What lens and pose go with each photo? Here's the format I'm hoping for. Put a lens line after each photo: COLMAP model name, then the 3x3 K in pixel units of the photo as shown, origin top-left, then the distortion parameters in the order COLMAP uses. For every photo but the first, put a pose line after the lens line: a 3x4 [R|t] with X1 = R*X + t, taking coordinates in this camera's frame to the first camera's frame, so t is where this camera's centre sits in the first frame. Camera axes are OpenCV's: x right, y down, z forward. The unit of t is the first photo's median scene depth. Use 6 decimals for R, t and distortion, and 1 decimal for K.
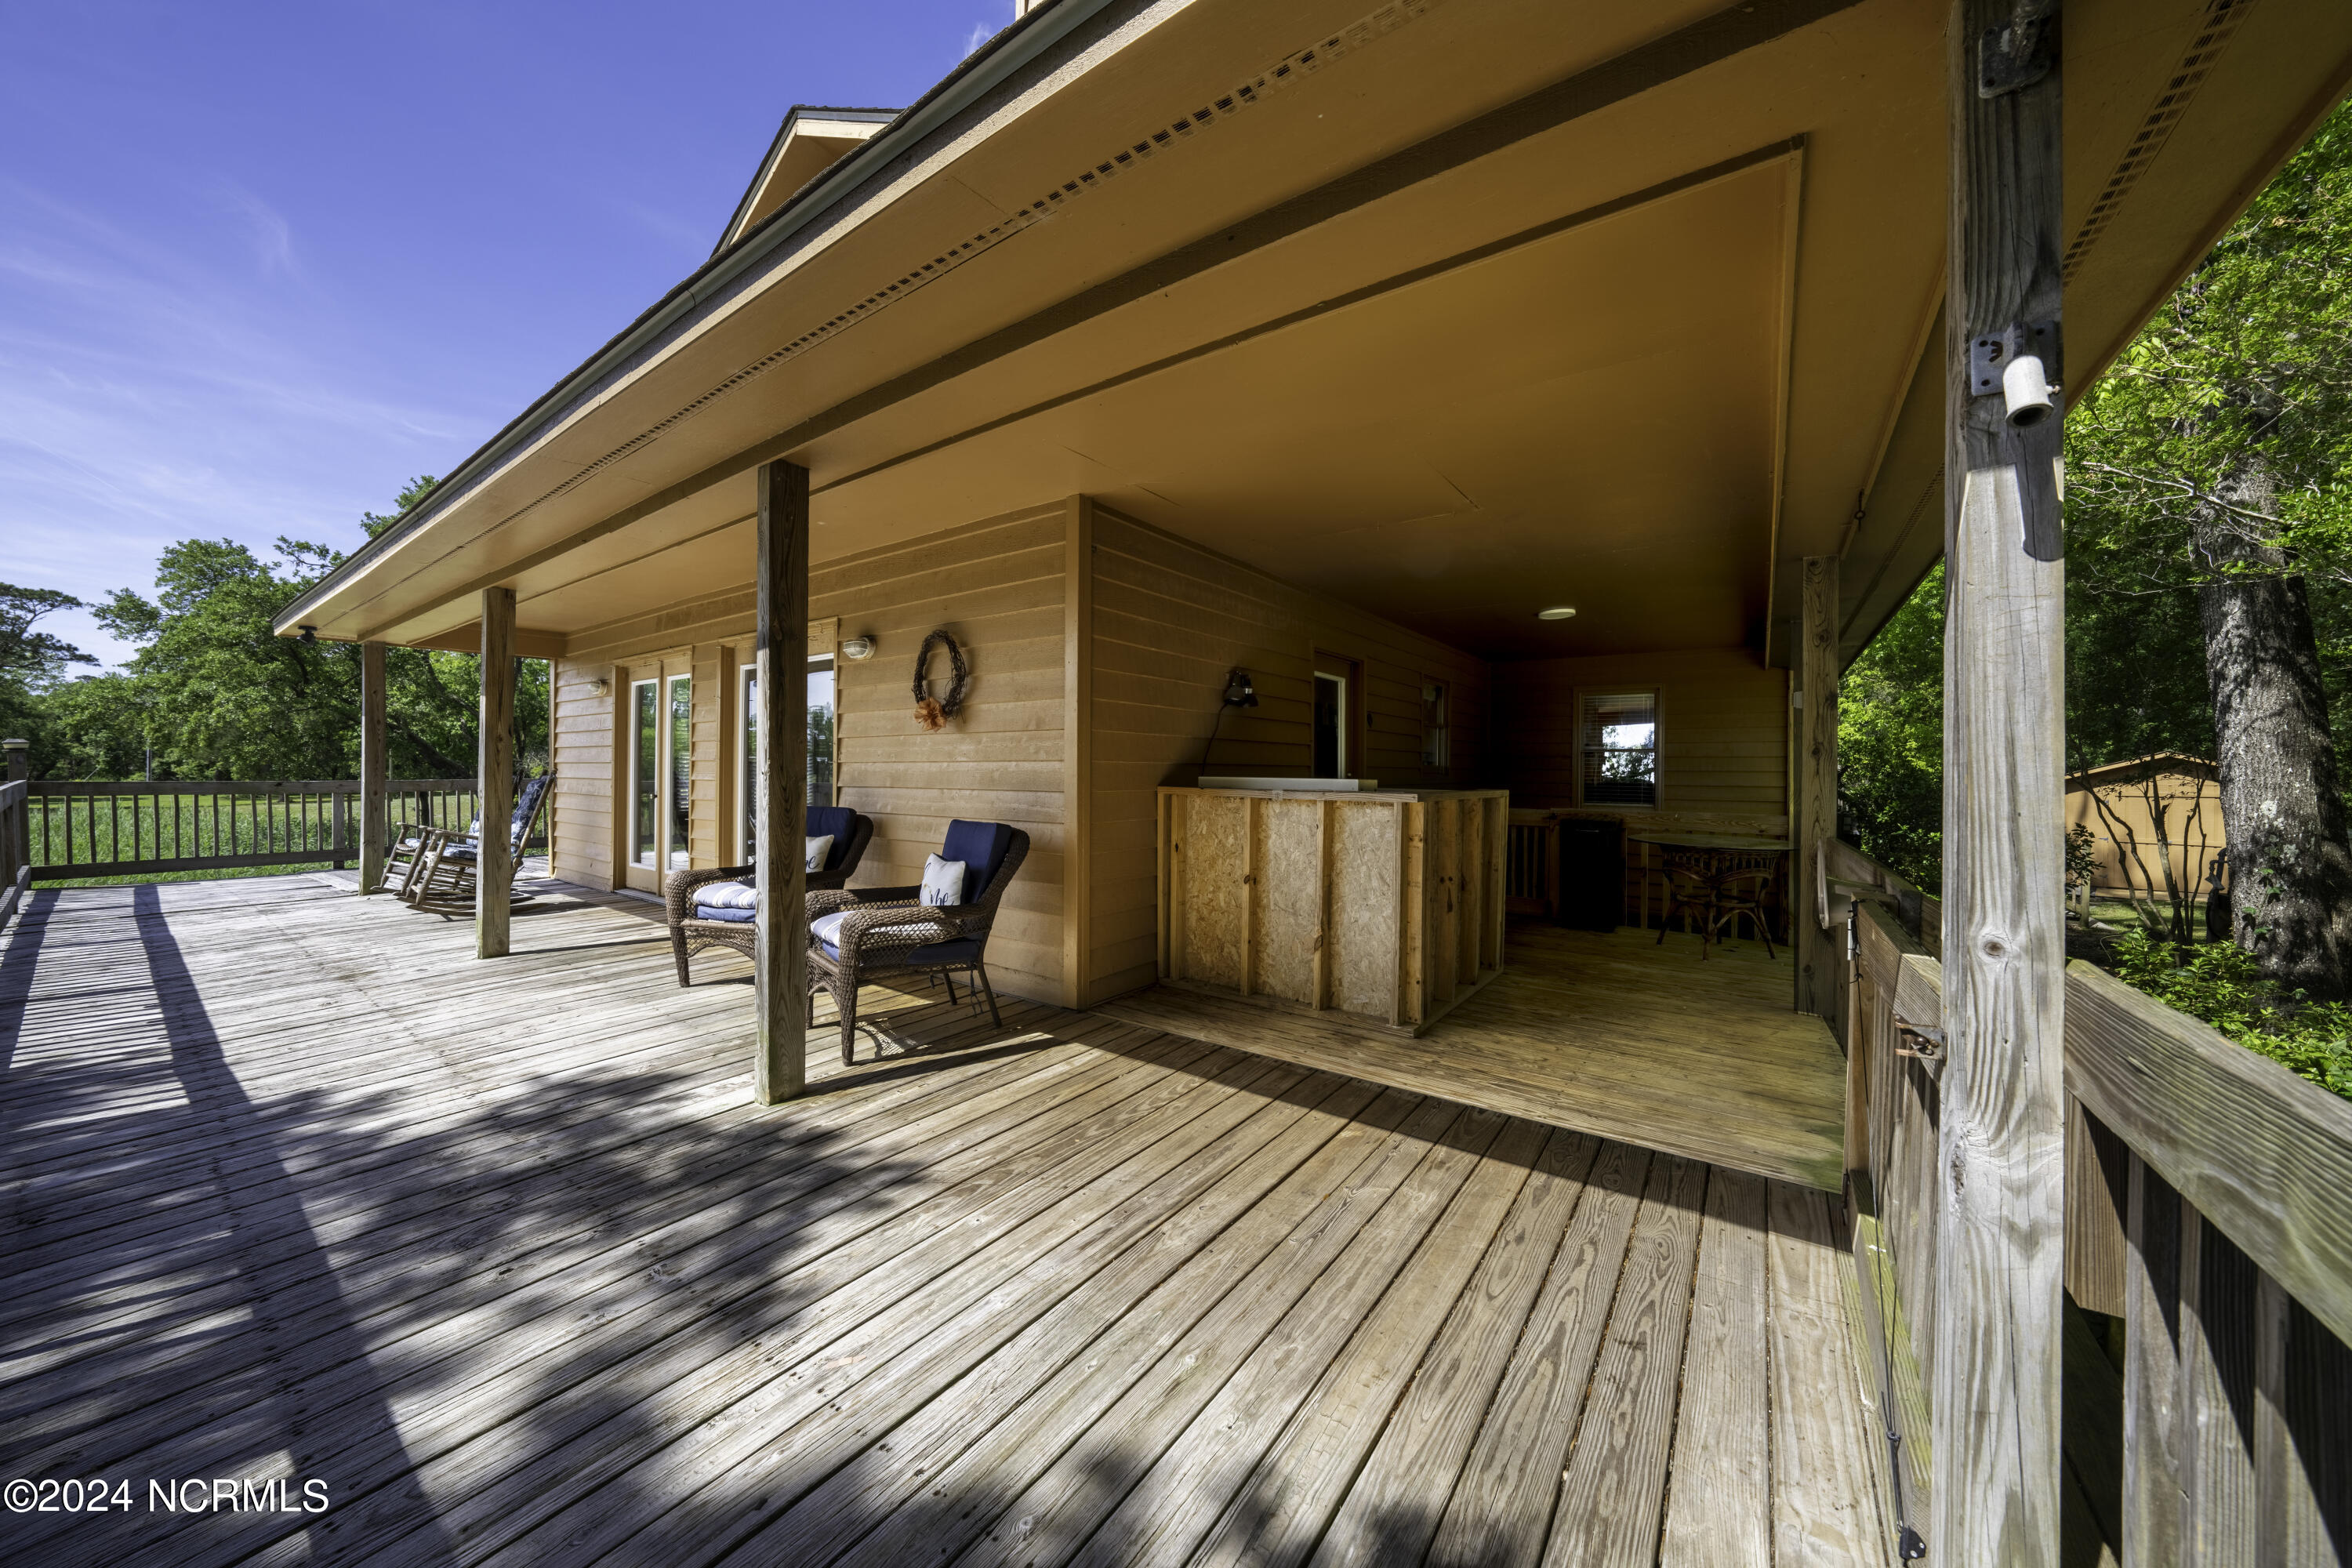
lens RADIAL K [[804.5, 0, 1196.7], [0, 804.5, 763.2], [0, 0, 1]] dist [-0.012944, 0.004286]
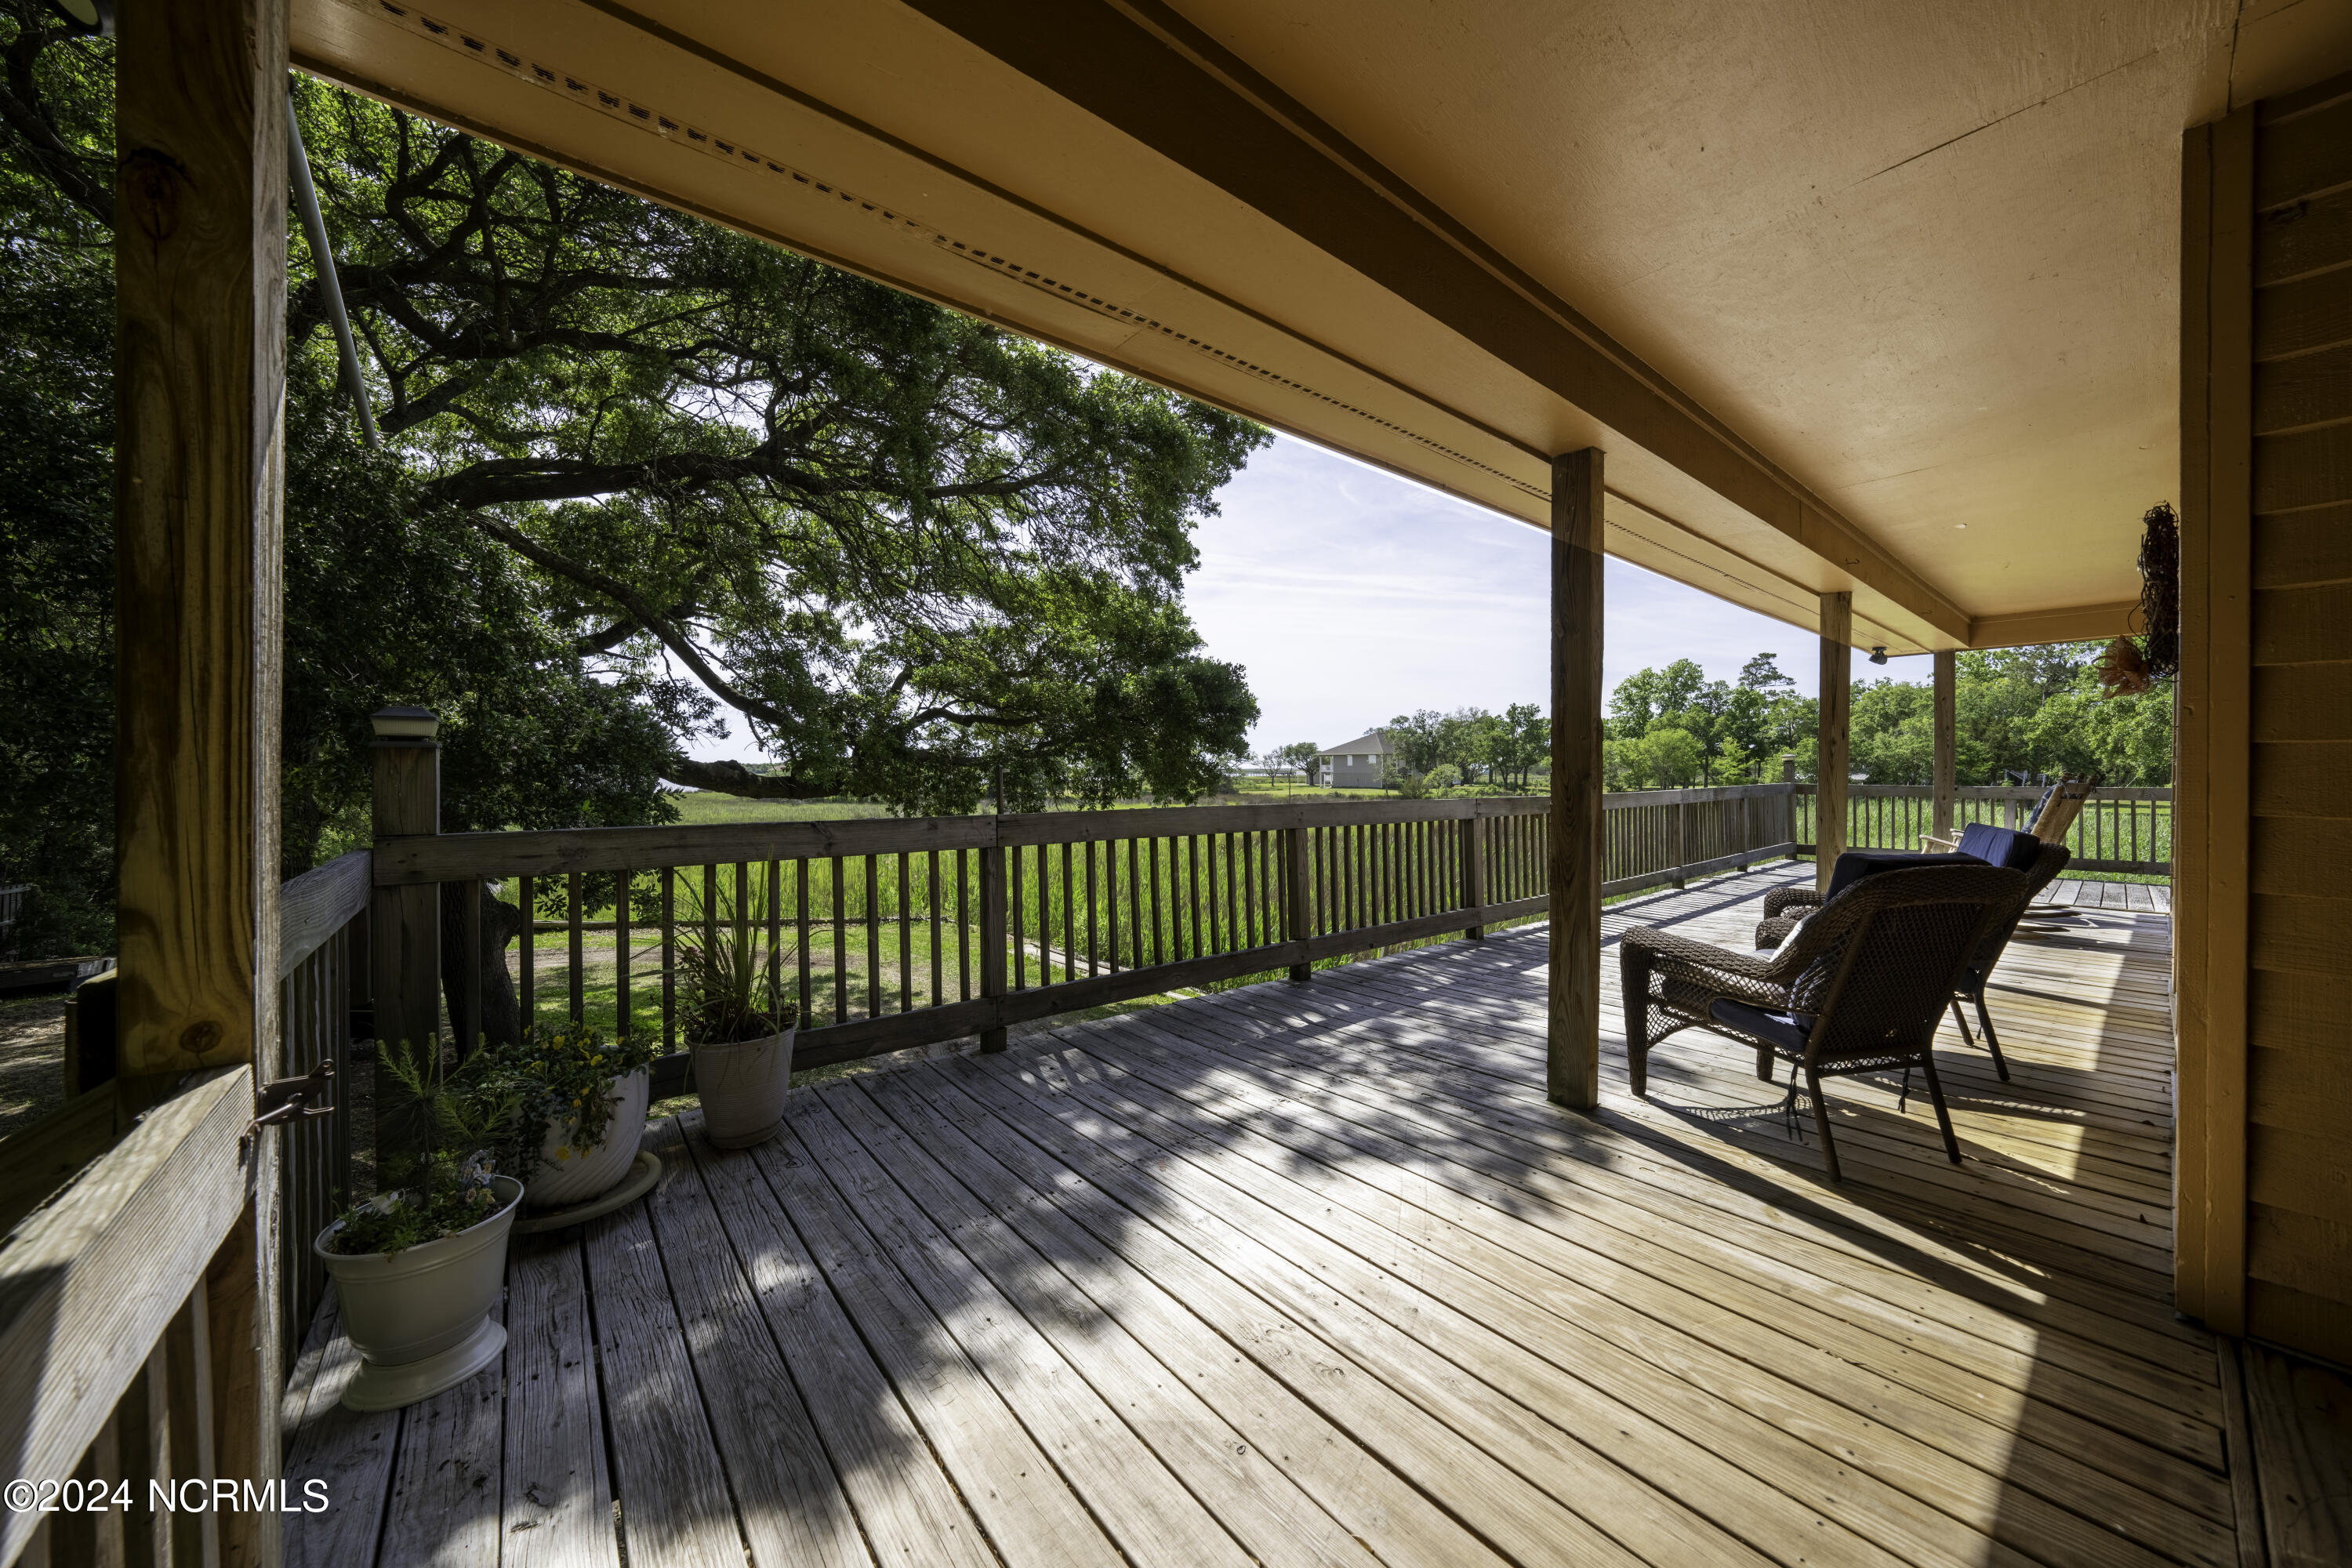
lens RADIAL K [[804.5, 0, 1196.7], [0, 804.5, 763.2], [0, 0, 1]] dist [-0.012944, 0.004286]
pose [[-0.258459, -0.007501, -0.965993, 0.753317], [0.000382, 0.999969, -0.007867, -0.005058], [0.966022, -0.002403, -0.258448, 1.006541]]
